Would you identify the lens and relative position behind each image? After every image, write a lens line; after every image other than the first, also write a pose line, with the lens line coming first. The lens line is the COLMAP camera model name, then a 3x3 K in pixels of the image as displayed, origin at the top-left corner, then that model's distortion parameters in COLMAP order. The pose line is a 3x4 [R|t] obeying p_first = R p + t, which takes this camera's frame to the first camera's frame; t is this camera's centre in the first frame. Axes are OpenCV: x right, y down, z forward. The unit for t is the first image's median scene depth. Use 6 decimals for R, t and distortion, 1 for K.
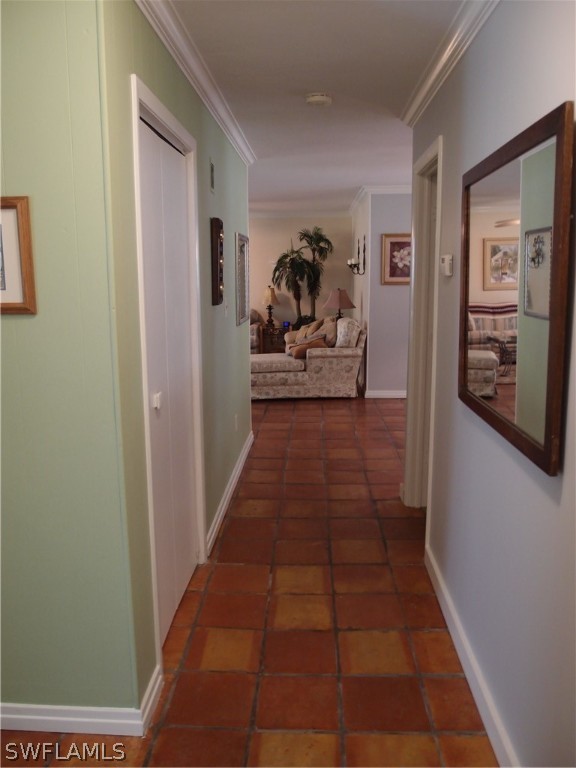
lens RADIAL K [[627.0, 0, 291.0], [0, 627.0, 385.1], [0, 0, 1]] dist [-0.075745, 0.042634]
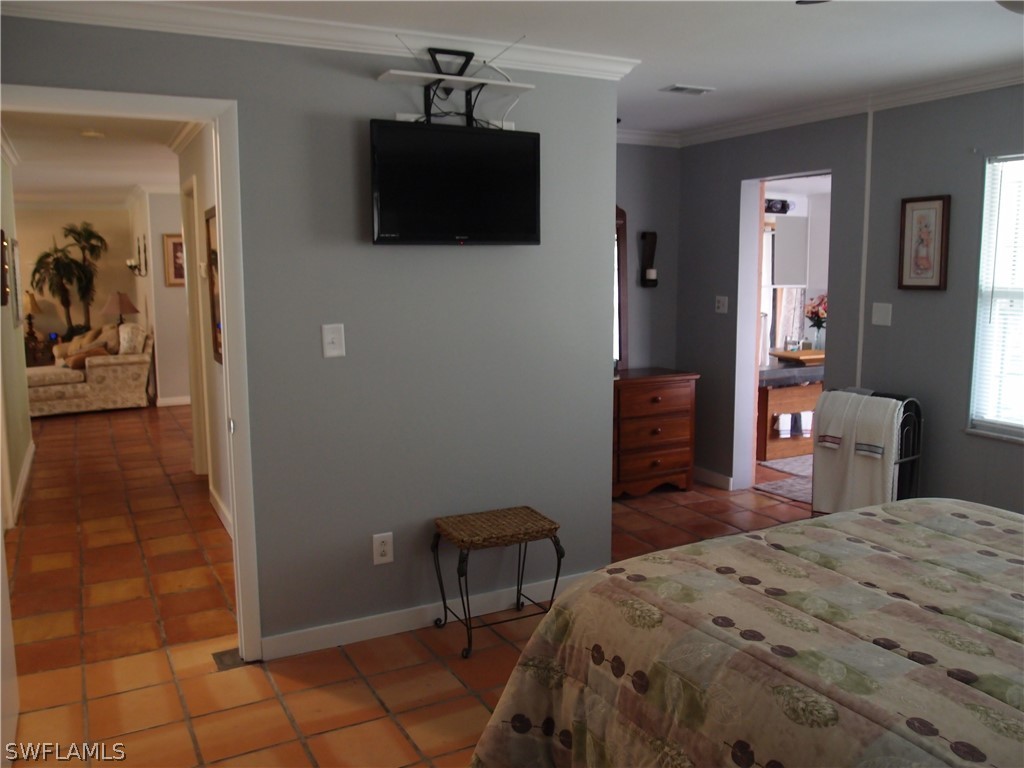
lens RADIAL K [[836.0, 0, 519.0], [0, 836.0, 380.2], [0, 0, 1]] dist [-0.075745, 0.042634]
pose [[0.863058, -0.065761, 0.500806, -0.030962], [0.089590, 0.995698, -0.023649, 0.059795], [-0.497096, 0.065277, 0.865236, -0.349277]]
